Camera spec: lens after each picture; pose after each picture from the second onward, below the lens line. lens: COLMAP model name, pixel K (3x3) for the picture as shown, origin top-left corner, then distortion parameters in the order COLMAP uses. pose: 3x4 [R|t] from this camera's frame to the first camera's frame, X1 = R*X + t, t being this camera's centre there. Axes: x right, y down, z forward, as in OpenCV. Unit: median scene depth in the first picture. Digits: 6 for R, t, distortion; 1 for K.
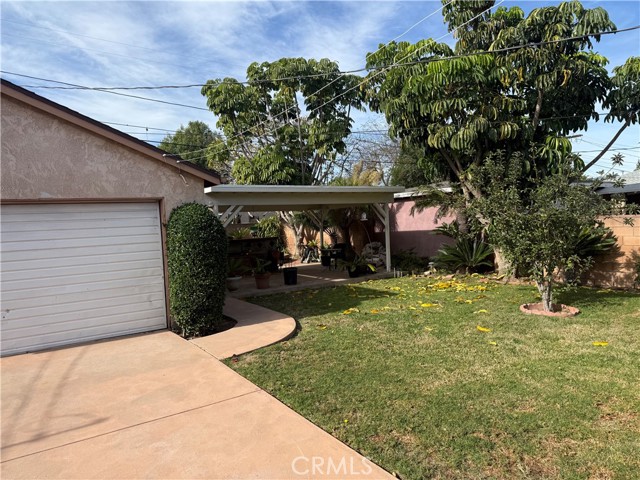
lens RADIAL K [[446.4, 0, 320.3], [0, 446.4, 242.9], [0, 0, 1]] dist [0.050346, -0.082340]
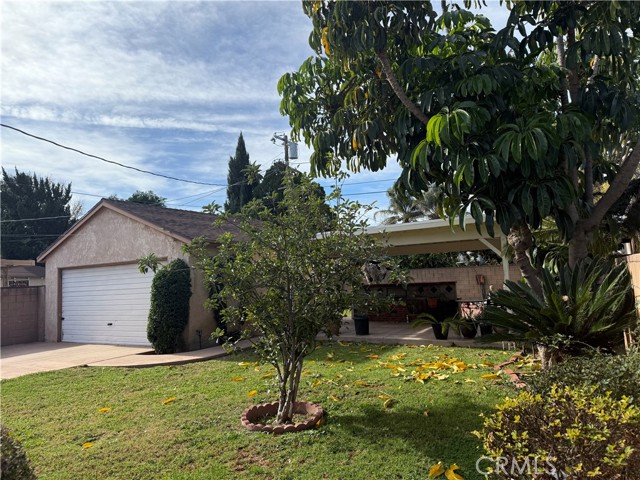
lens RADIAL K [[446.4, 0, 320.3], [0, 446.4, 242.9], [0, 0, 1]] dist [0.050346, -0.082340]
pose [[0.416347, -0.054341, -0.907581, 0.873640], [-0.010786, 0.997847, -0.064694, -0.040665], [0.909142, 0.036725, 0.414864, 0.611766]]
